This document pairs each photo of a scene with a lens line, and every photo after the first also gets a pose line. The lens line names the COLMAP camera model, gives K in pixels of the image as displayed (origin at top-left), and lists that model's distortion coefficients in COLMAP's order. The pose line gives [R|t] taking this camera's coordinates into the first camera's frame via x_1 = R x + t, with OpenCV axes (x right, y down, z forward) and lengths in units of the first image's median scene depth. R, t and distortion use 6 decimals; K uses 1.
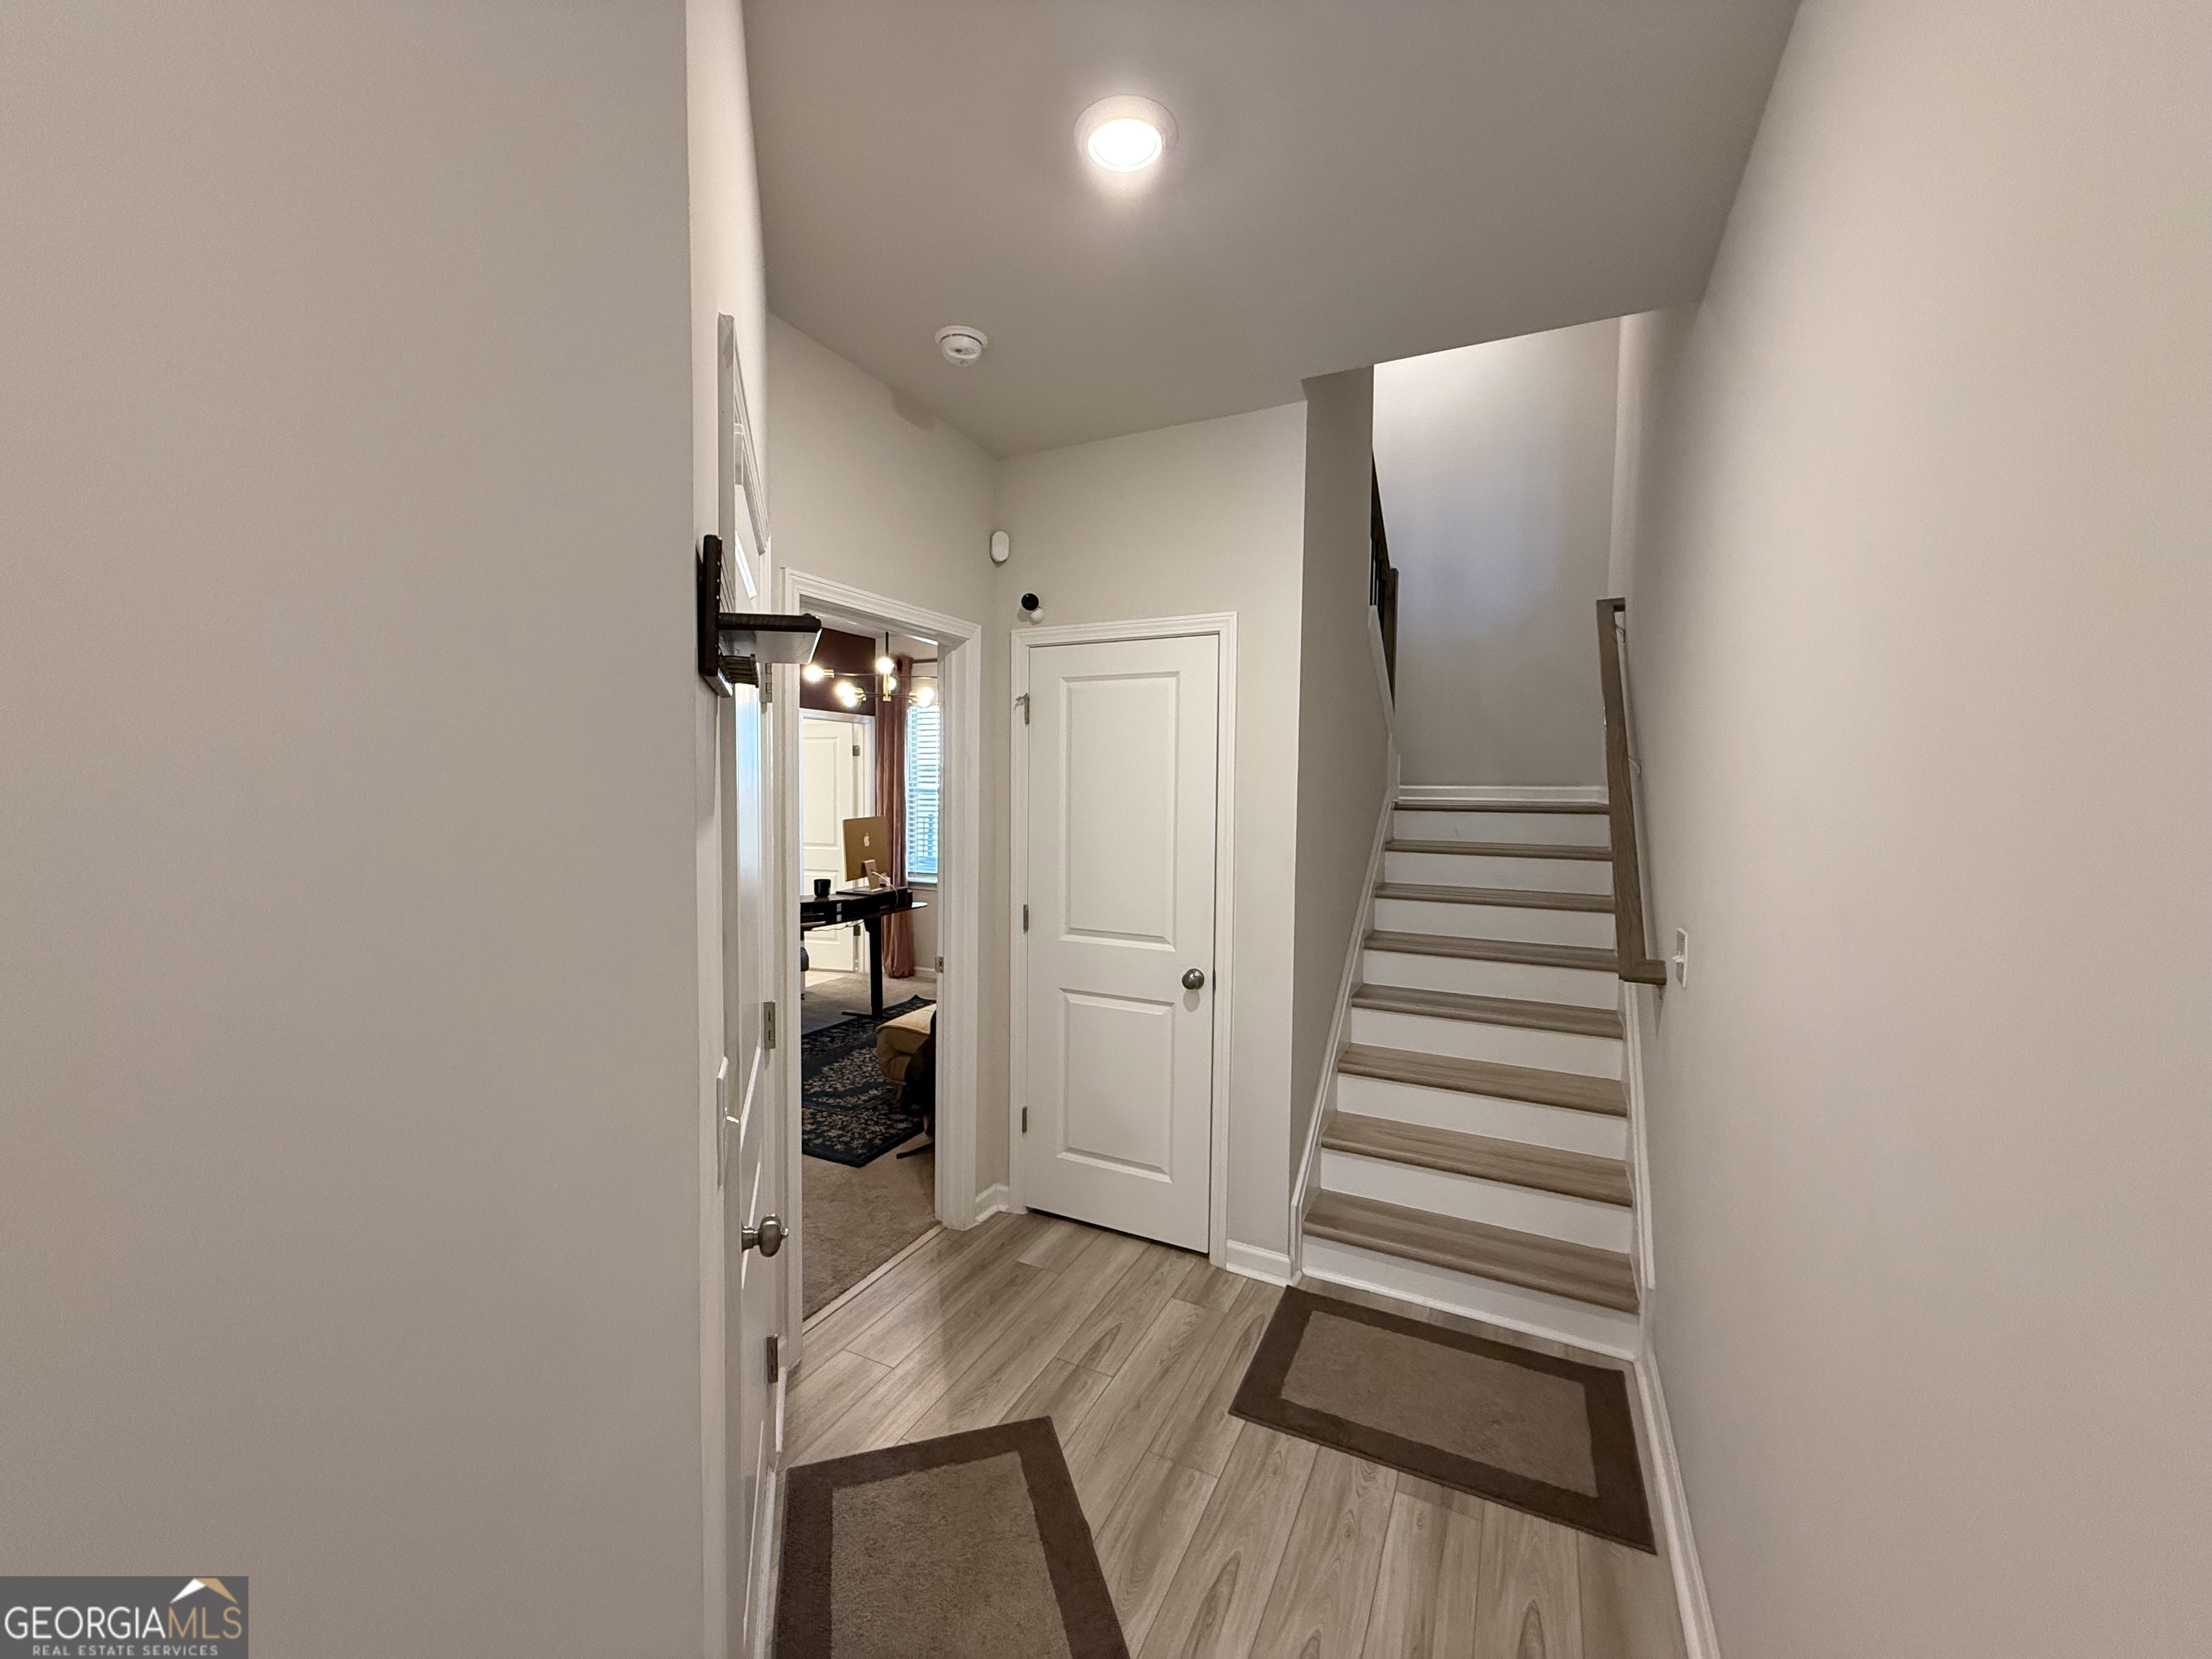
lens RADIAL K [[885.0, 0, 1071.1], [0, 885.0, 819.7], [0, 0, 1]] dist [-0.000258, 0.000215]
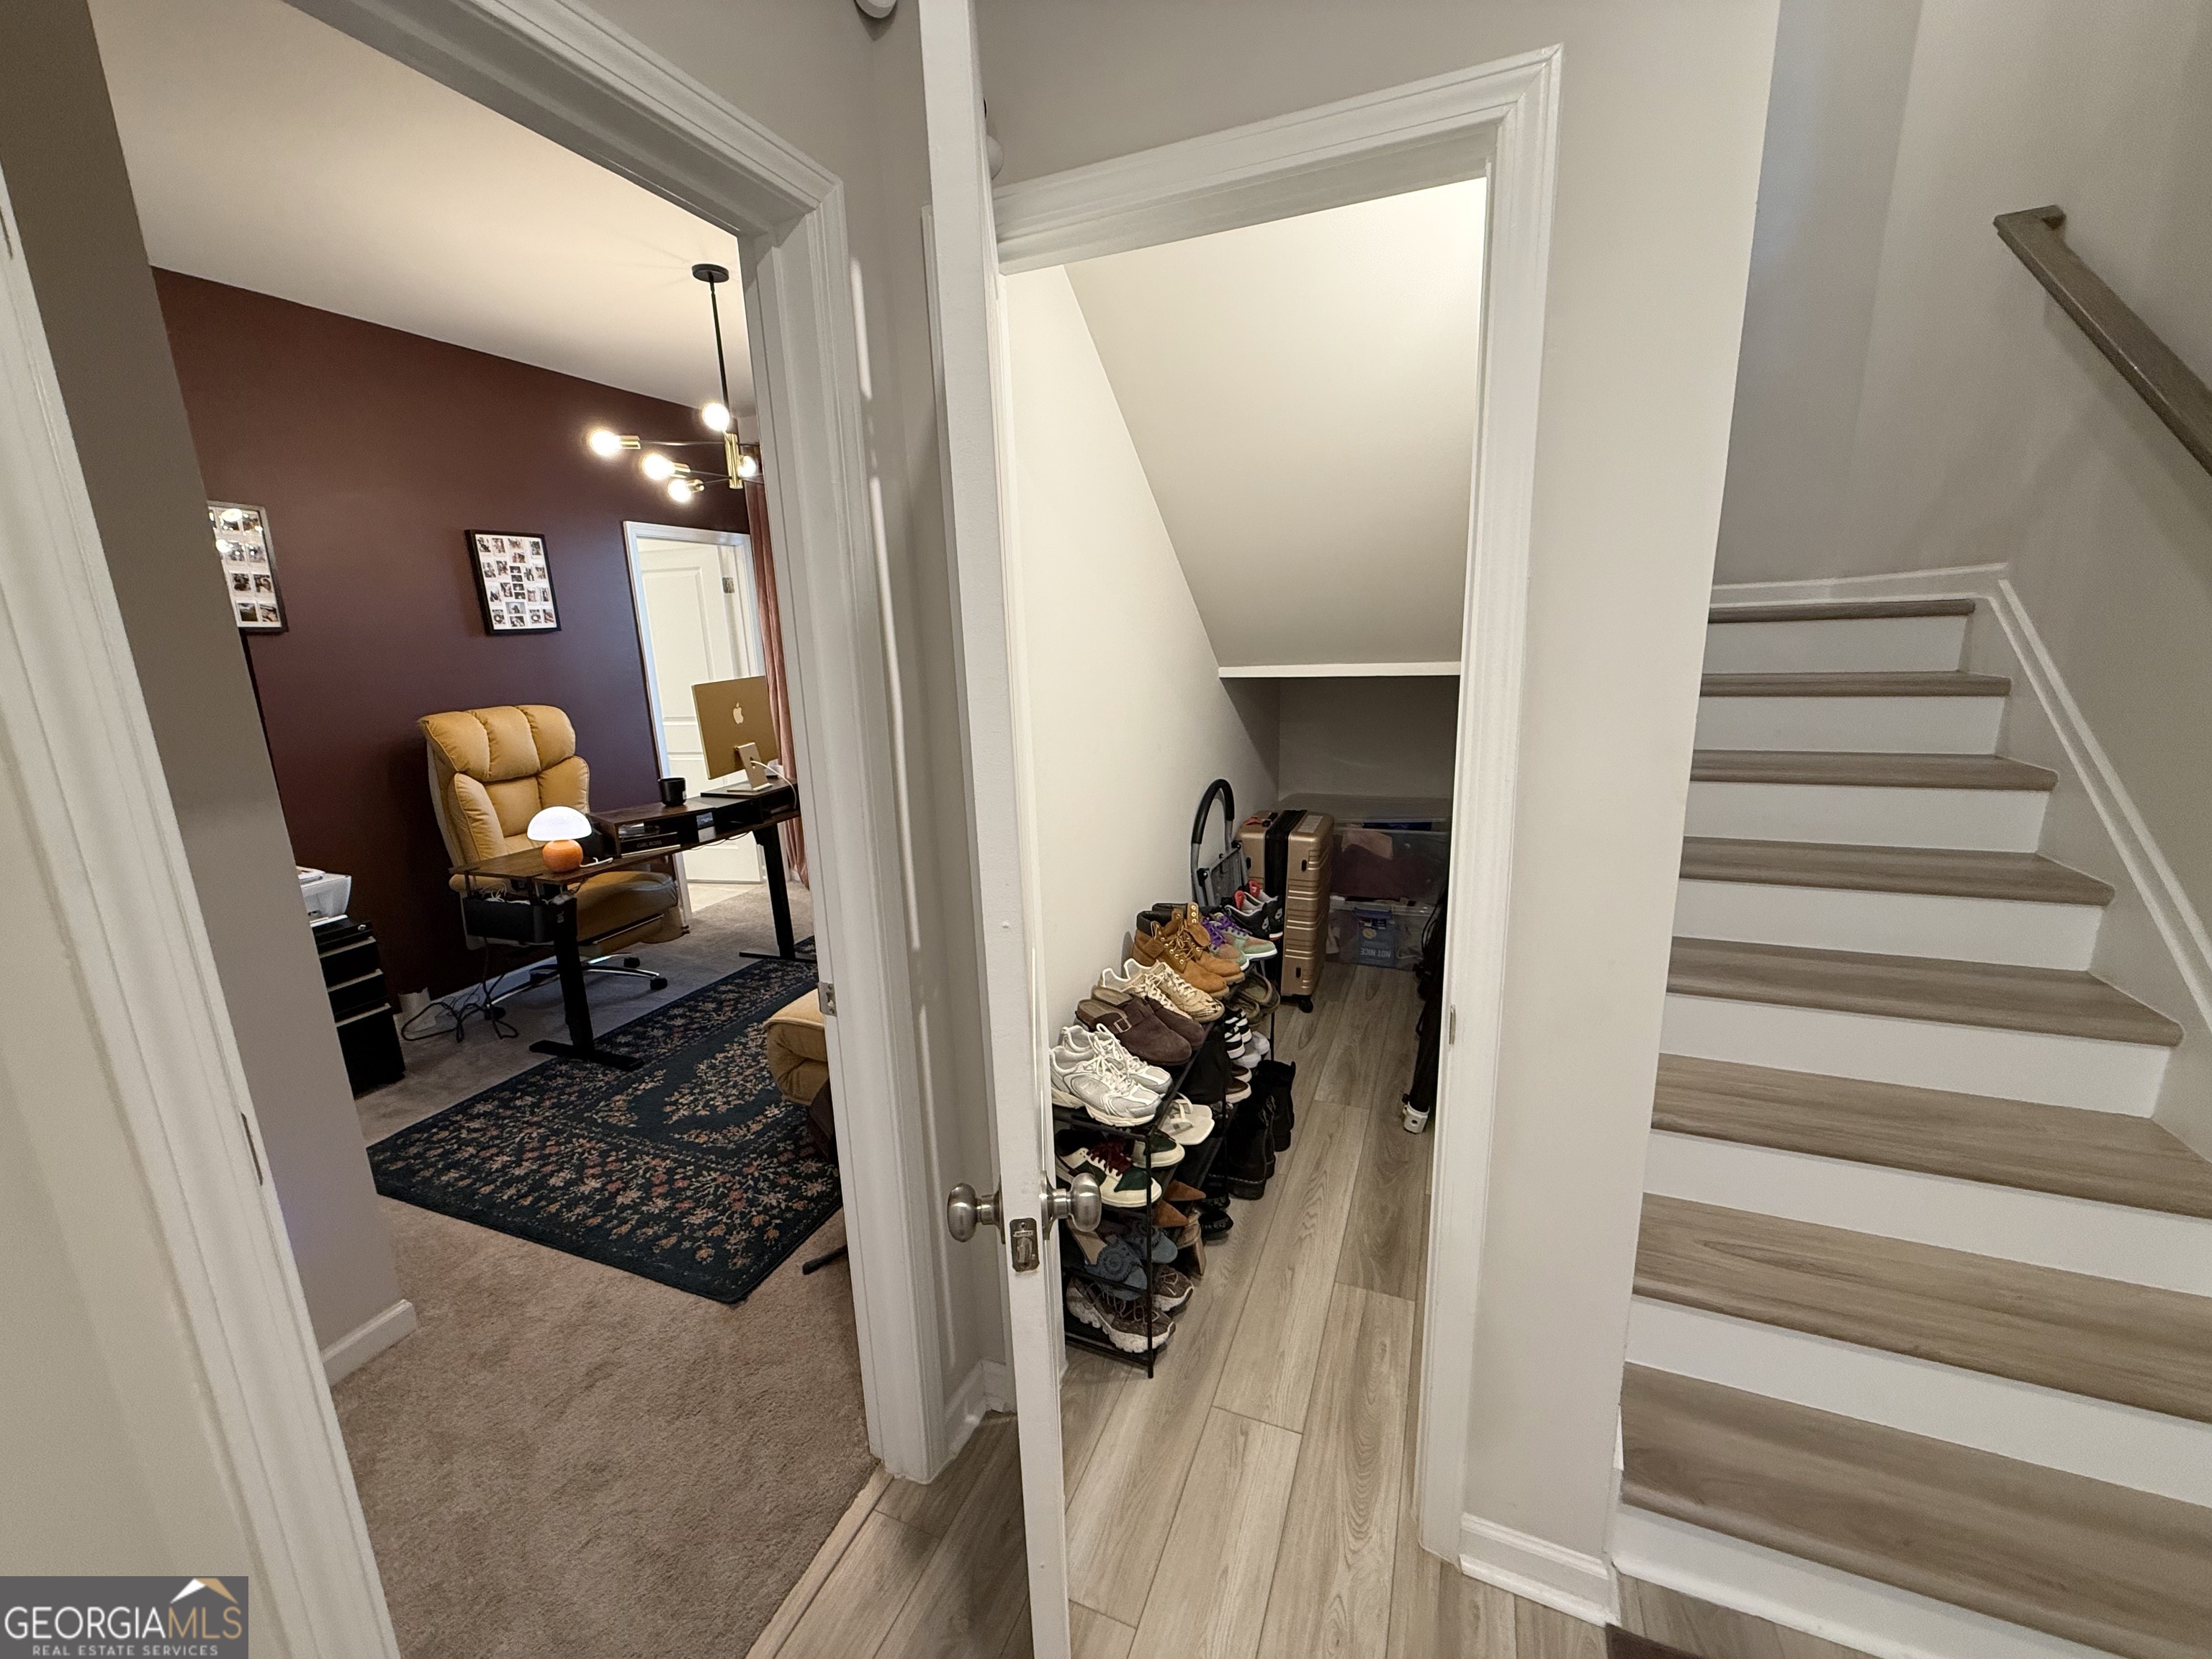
lens RADIAL K [[885.0, 0, 1088.6], [0, 885.0, 822.9], [0, 0, 1]] dist [-0.000258, 0.000215]
pose [[0.995112, -0.064561, 0.074722, -0.031819], [0.050305, 0.982561, 0.179005, -0.003648], [-0.084976, -0.174371, 0.981007, 0.428467]]
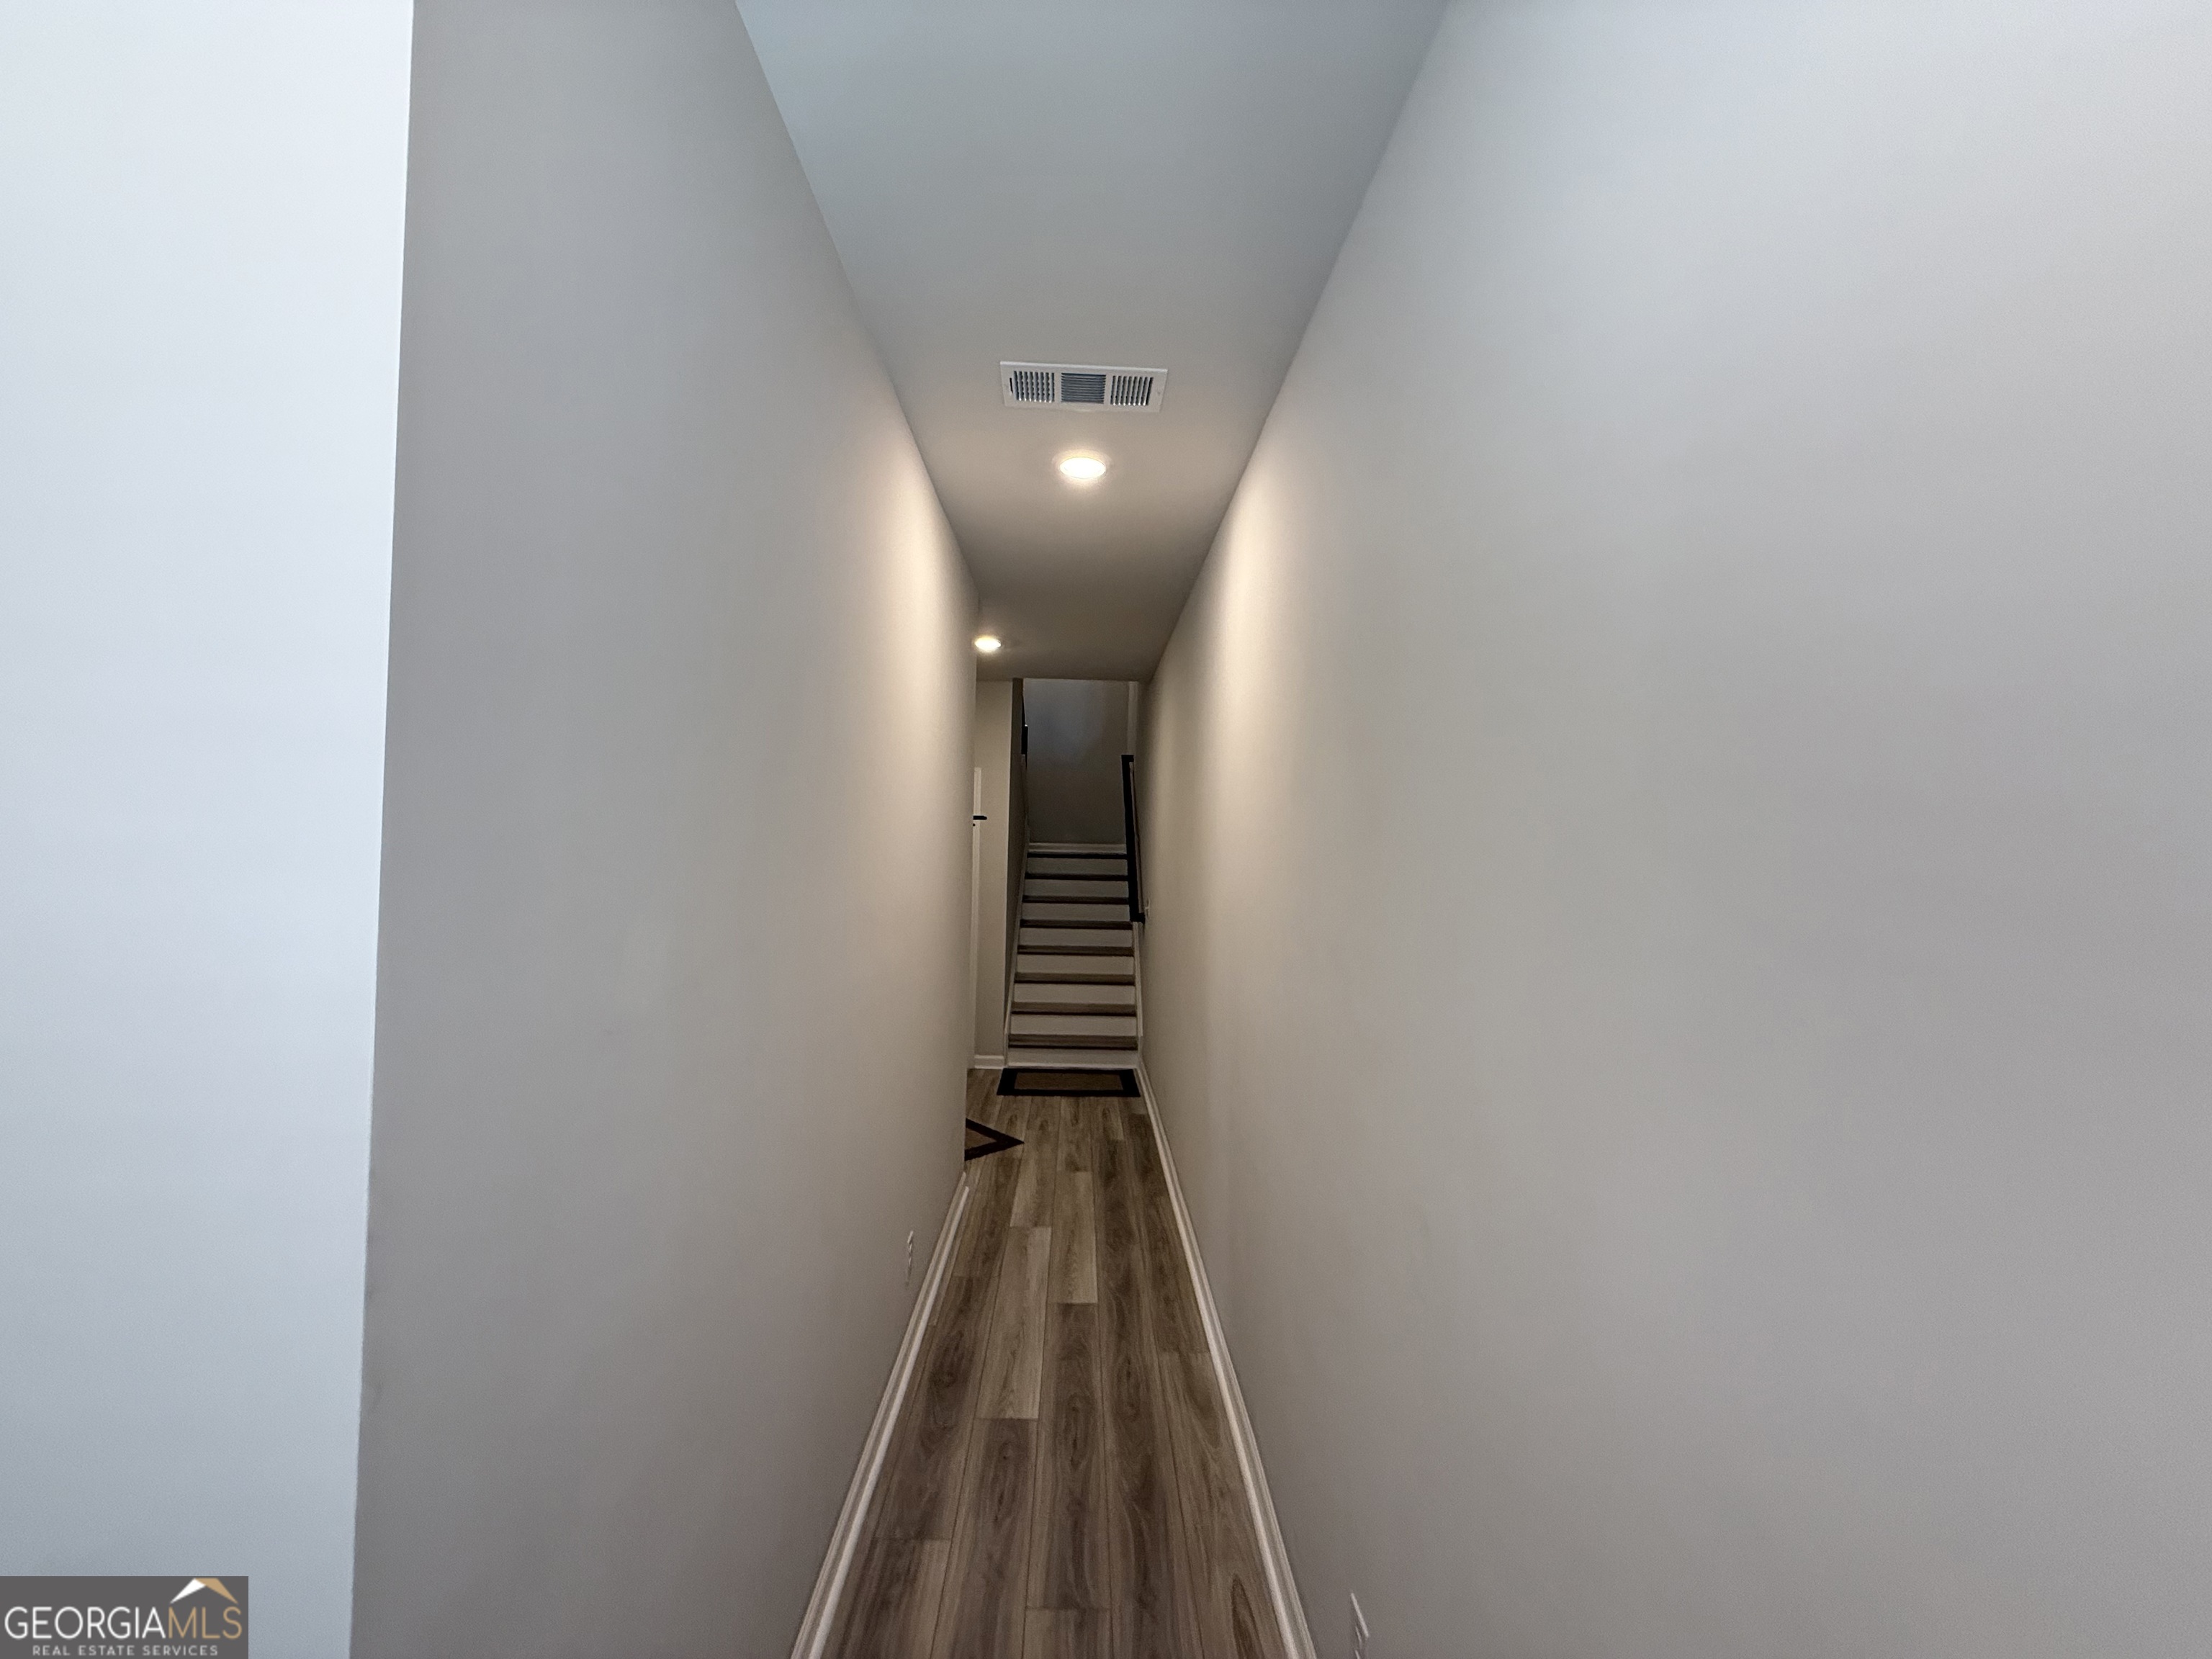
lens RADIAL K [[885.0, 0, 1108.4], [0, 885.0, 834.8], [0, 0, 1]] dist [-0.000258, 0.000215]
pose [[0.867408, 0.019228, 0.497226, -0.456843], [0.003994, 0.998952, -0.045597, 0.031502], [-0.497581, 0.041537, 0.866422, -0.765320]]
